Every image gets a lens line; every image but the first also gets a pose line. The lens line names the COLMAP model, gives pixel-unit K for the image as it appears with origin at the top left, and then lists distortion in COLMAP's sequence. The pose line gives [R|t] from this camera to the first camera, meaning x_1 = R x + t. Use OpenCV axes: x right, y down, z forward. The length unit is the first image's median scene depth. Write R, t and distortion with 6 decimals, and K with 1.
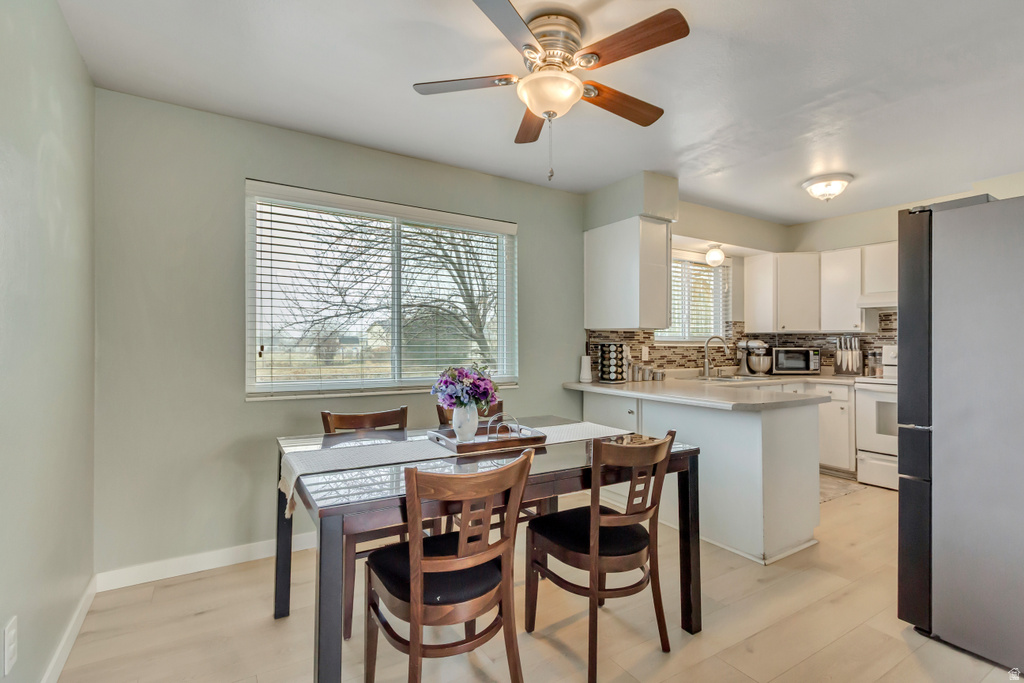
lens RADIAL K [[481.3, 0, 506.5], [0, 481.3, 335.7], [0, 0, 1]] dist [-0.005599, -0.005066]
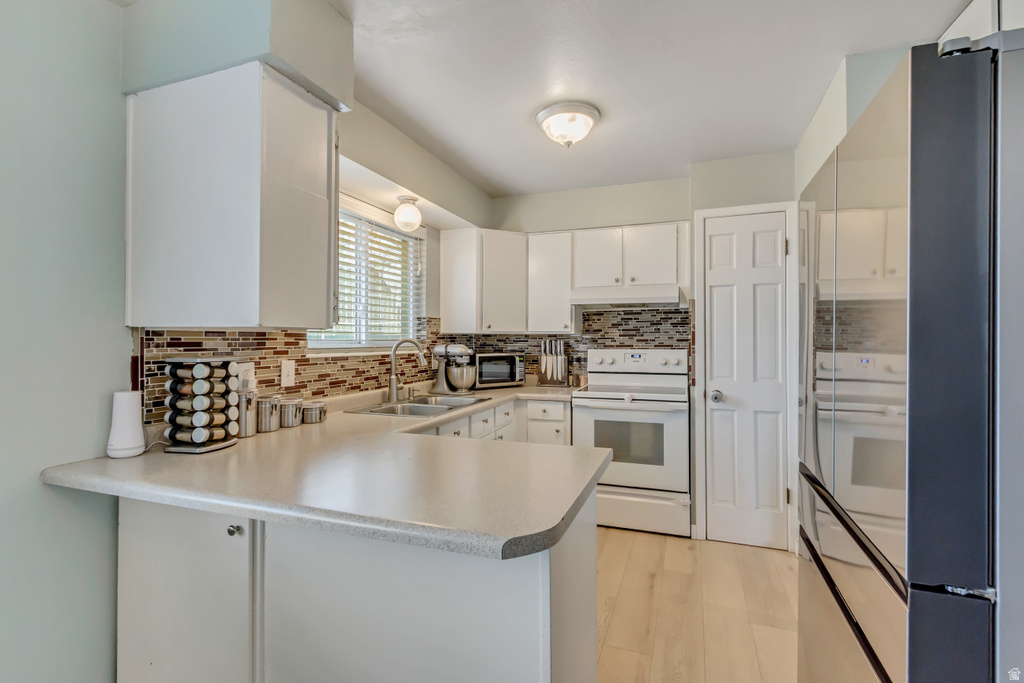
lens RADIAL K [[481.3, 0, 522.1], [0, 481.3, 334.3], [0, 0, 1]] dist [-0.005599, -0.005066]
pose [[0.772171, 0.002506, 0.635410, 0.142083], [-0.006392, 0.999972, 0.003824, -0.009619], [-0.635383, -0.007015, 0.772165, 0.400447]]
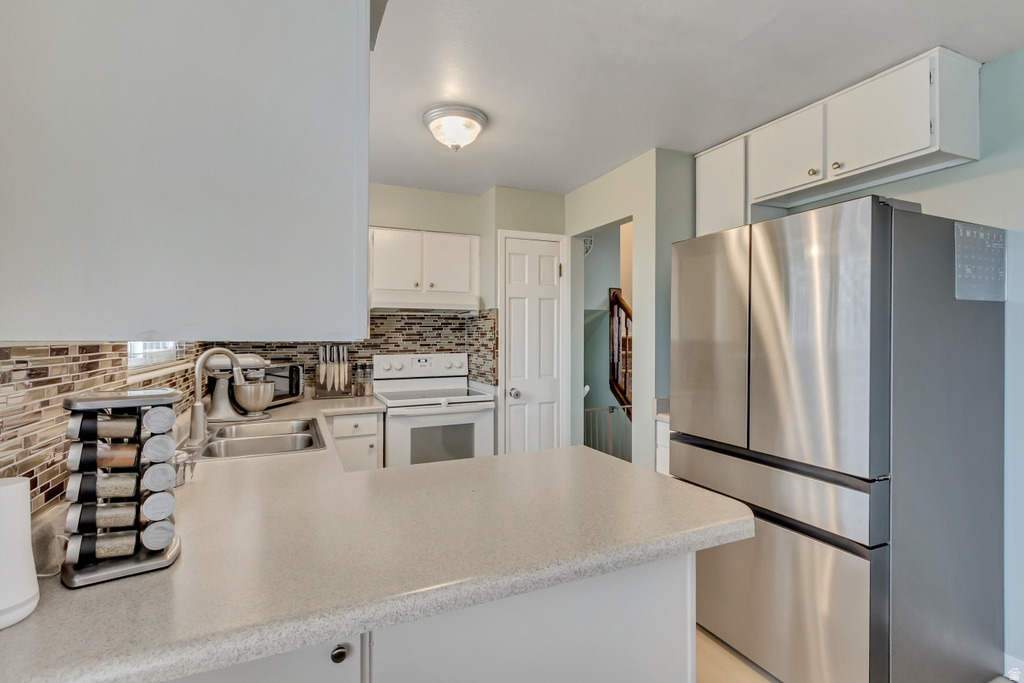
lens RADIAL K [[481.3, 0, 516.0], [0, 481.3, 336.8], [0, 0, 1]] dist [-0.005599, -0.005066]
pose [[0.110209, -0.002067, 0.993906, 0.003966], [-0.010199, 0.999943, 0.003210, -0.016093], [-0.993856, -0.010491, 0.110181, 0.663464]]
